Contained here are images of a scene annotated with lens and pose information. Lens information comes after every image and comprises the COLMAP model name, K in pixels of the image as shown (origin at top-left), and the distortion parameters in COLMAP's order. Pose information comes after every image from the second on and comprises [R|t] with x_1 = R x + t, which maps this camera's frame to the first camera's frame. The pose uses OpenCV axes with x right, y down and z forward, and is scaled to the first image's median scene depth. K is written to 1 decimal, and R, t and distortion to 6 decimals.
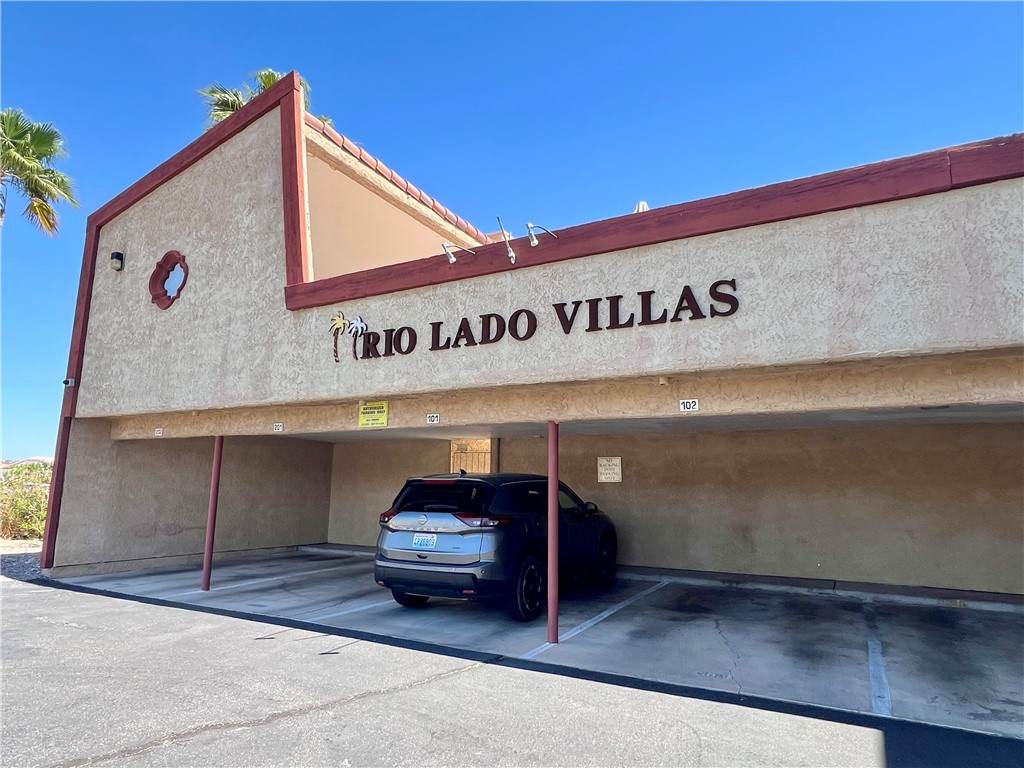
lens RADIAL K [[612.1, 0, 512.2], [0, 612.1, 386.8], [0, 0, 1]] dist [-0.010523, -0.000897]
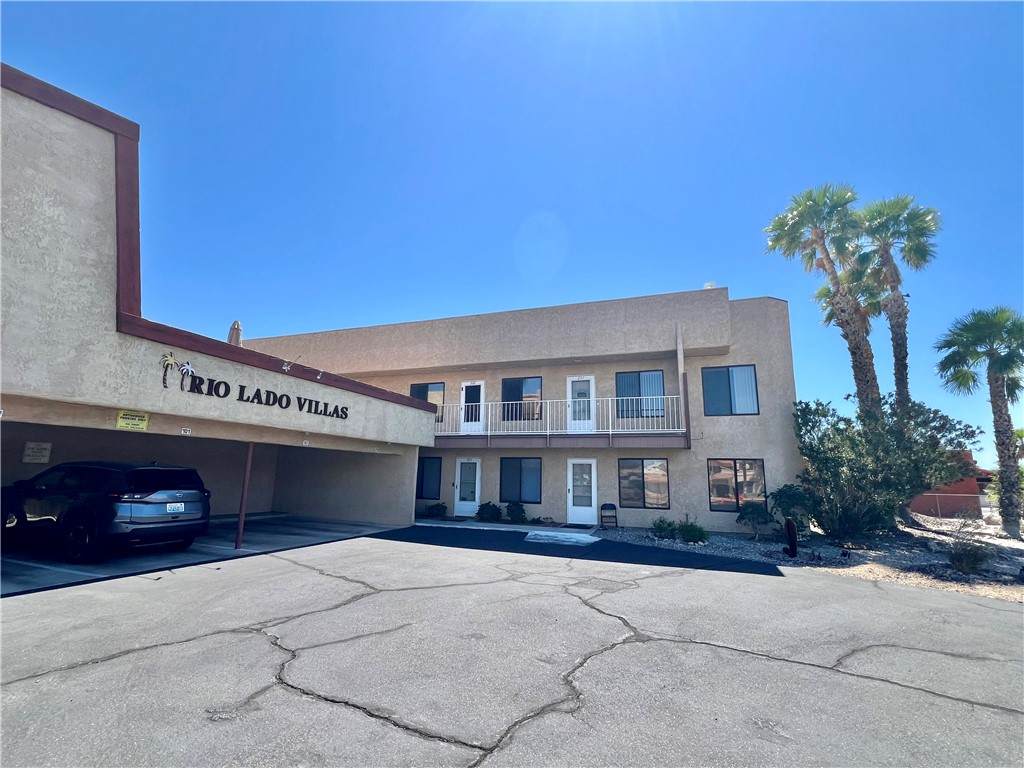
lens RADIAL K [[452.8, 0, 510.0], [0, 452.8, 386.0], [0, 0, 1]] dist [-0.003308, -0.000538]
pose [[-0.133728, 0.175734, 0.975312, -1.628928], [-0.188696, 0.961632, -0.199142, 0.016304], [-0.972888, -0.210669, -0.095437, 0.357033]]
